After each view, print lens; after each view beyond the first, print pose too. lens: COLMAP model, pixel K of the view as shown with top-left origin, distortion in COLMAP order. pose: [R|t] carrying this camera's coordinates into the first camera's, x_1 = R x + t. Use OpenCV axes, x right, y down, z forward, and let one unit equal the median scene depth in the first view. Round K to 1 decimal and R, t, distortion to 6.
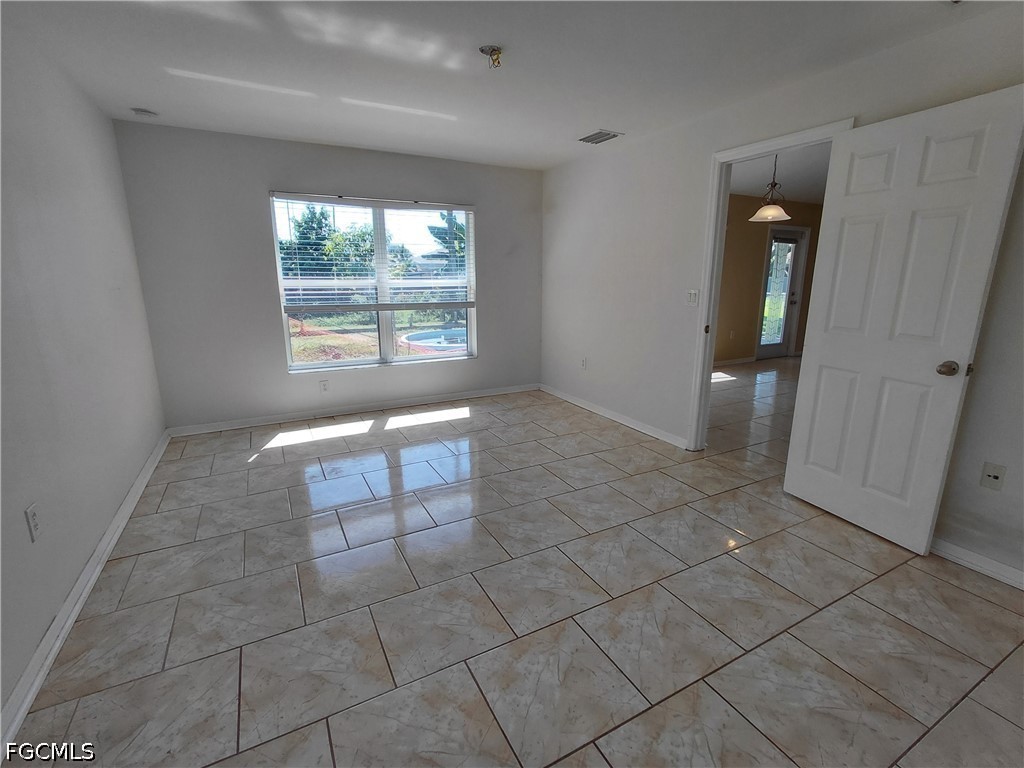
lens RADIAL K [[479.4, 0, 516.2], [0, 479.4, 383.0], [0, 0, 1]] dist [0.005259, 0.002372]
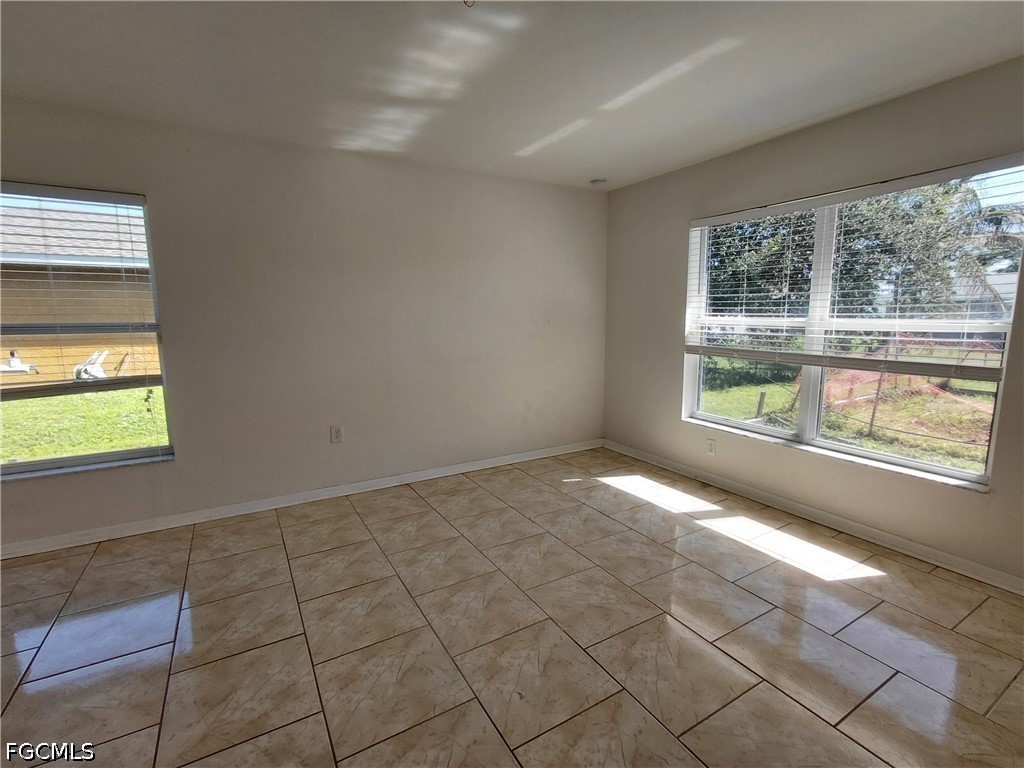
lens RADIAL K [[479.4, 0, 522.9], [0, 479.4, 381.3], [0, 0, 1]] dist [0.005259, 0.002372]
pose [[0.051913, 0.140319, -0.988745, 0.523968], [-0.221761, 0.966980, 0.125587, -0.184773], [0.973718, 0.212746, 0.081316, 0.850841]]
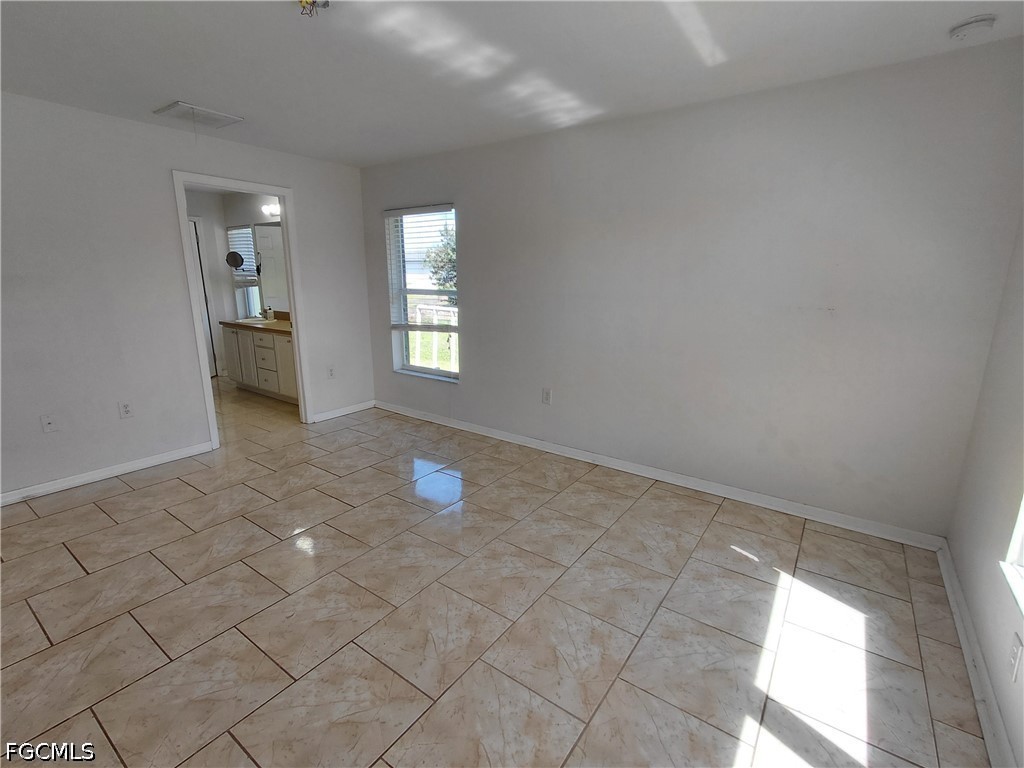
lens RADIAL K [[479.4, 0, 517.1], [0, 479.4, 379.8], [0, 0, 1]] dist [0.005259, 0.002372]
pose [[-0.896640, 0.093050, -0.432872, 0.033490], [-0.105265, 0.904834, 0.412546, -0.367230], [0.430065, 0.415471, -0.801516, 1.472624]]
